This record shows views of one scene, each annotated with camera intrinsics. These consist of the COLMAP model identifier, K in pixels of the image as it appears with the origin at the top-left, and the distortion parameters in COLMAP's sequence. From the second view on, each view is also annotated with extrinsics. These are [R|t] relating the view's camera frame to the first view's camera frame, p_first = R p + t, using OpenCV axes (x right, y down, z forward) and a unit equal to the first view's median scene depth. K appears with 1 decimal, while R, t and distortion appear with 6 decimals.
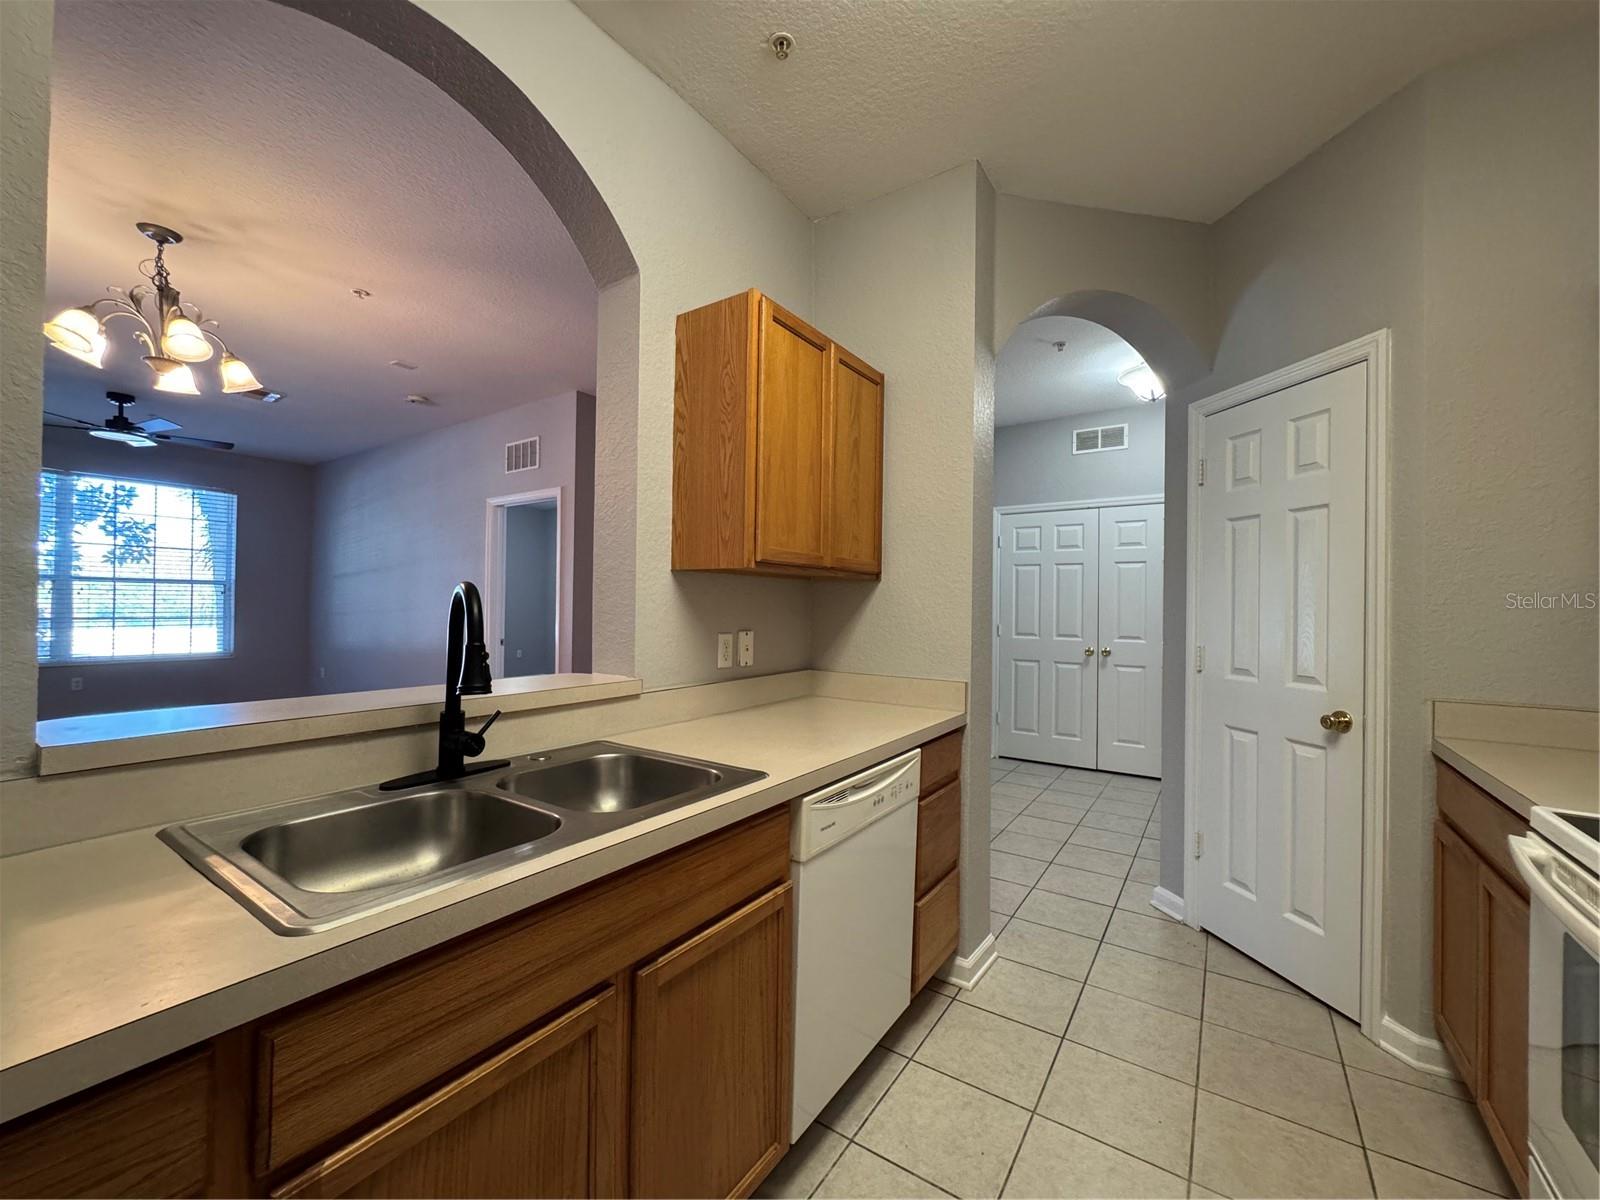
lens RADIAL K [[641.0, 0, 803.0], [0, 641.0, 603.5], [0, 0, 1]] dist [0.000887, -0.000020]
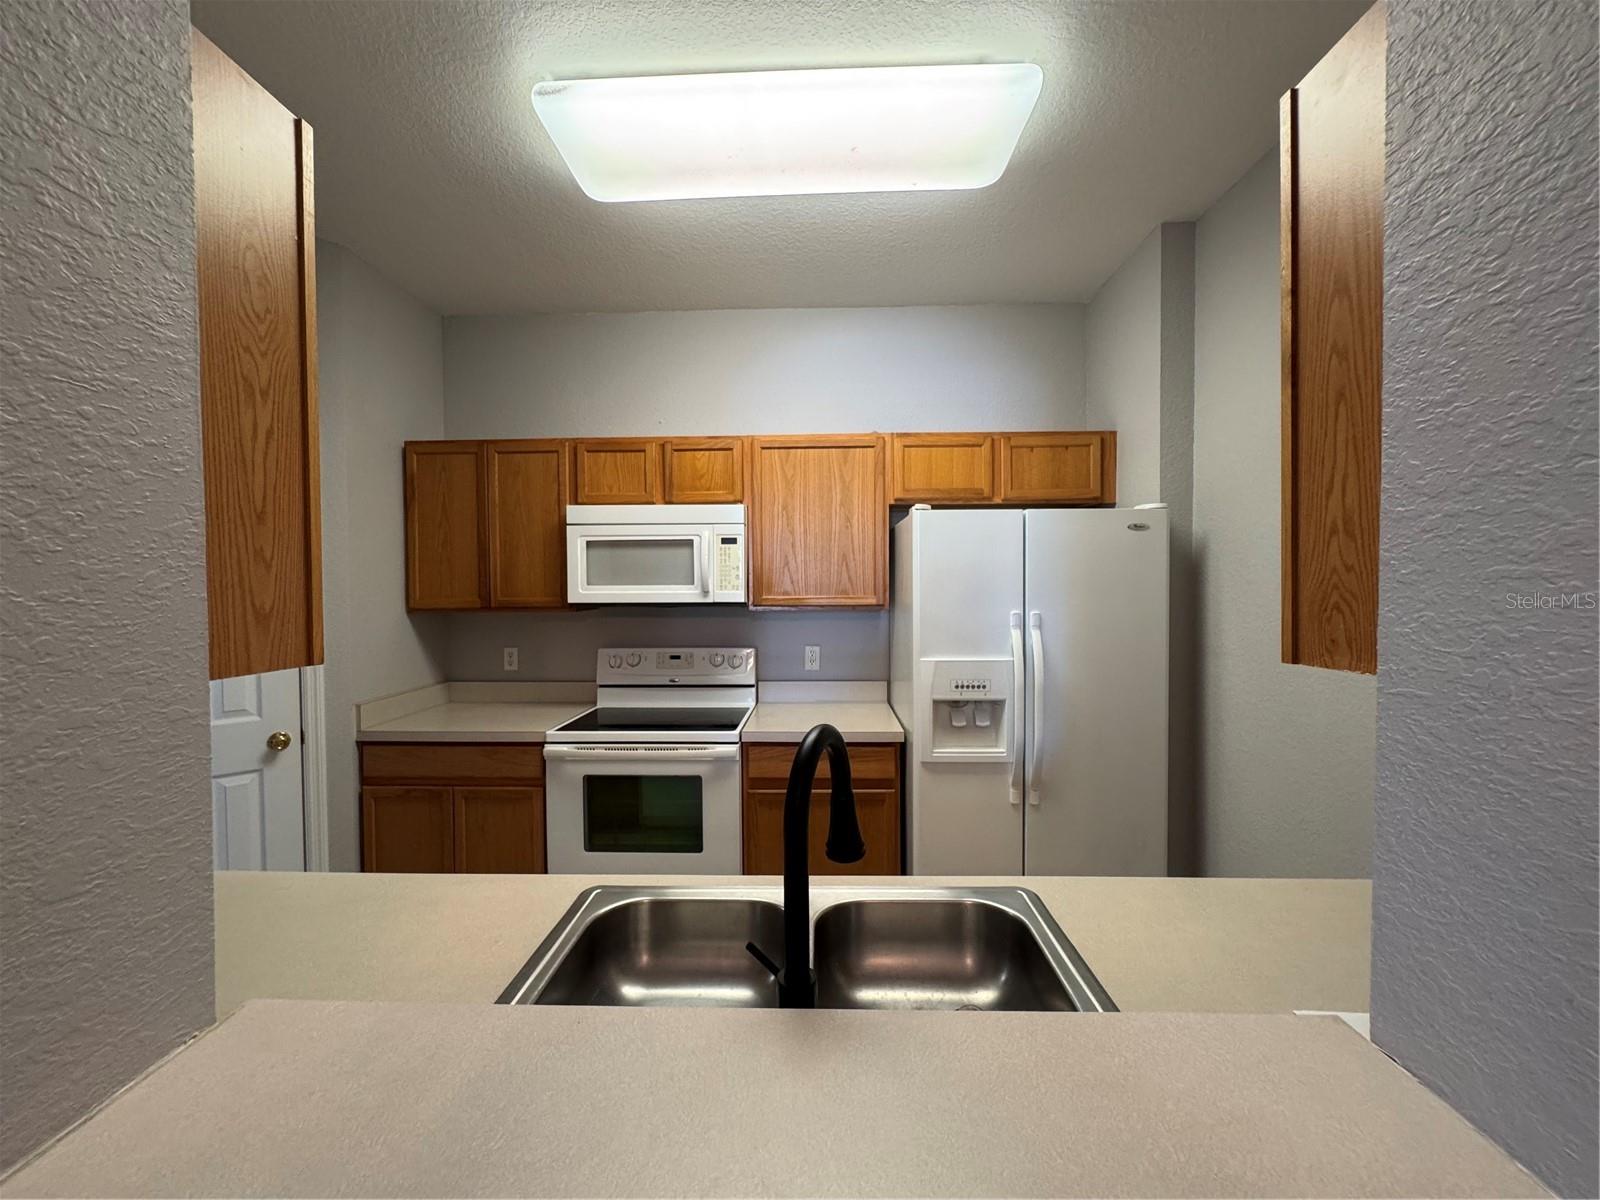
lens RADIAL K [[641.0, 0, 800.0], [0, 641.0, 596.7], [0, 0, 1]] dist [0.000887, -0.000020]
pose [[-0.533128, -0.022791, 0.845728, -0.717469], [-0.003933, 0.999693, 0.024461, -0.122728], [-0.846026, 0.009714, -0.533054, 0.917767]]
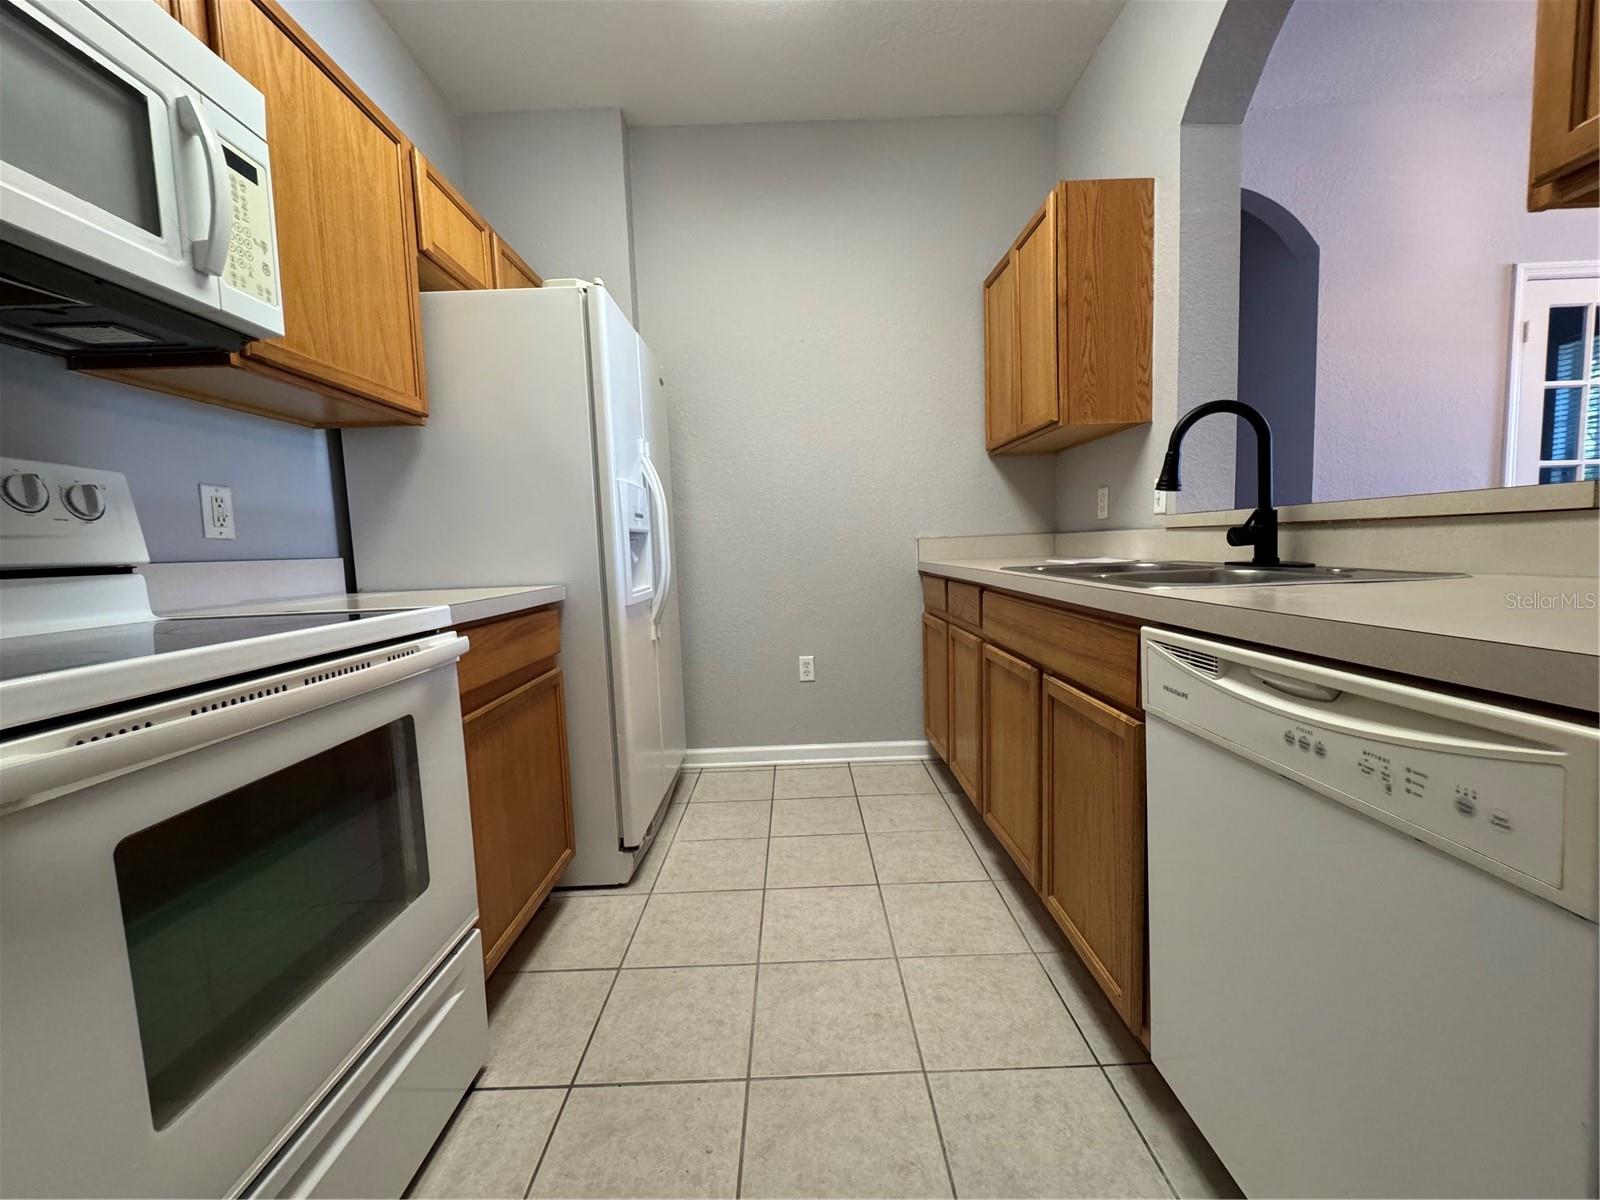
lens RADIAL K [[641.0, 0, 804.8], [0, 641.0, 602.0], [0, 0, 1]] dist [0.000887, -0.000020]
pose [[-0.822566, 0.069383, -0.564421, 0.571007], [0.031935, 0.996599, 0.075970, 0.156879], [0.567772, 0.044466, -0.821984, 1.058201]]
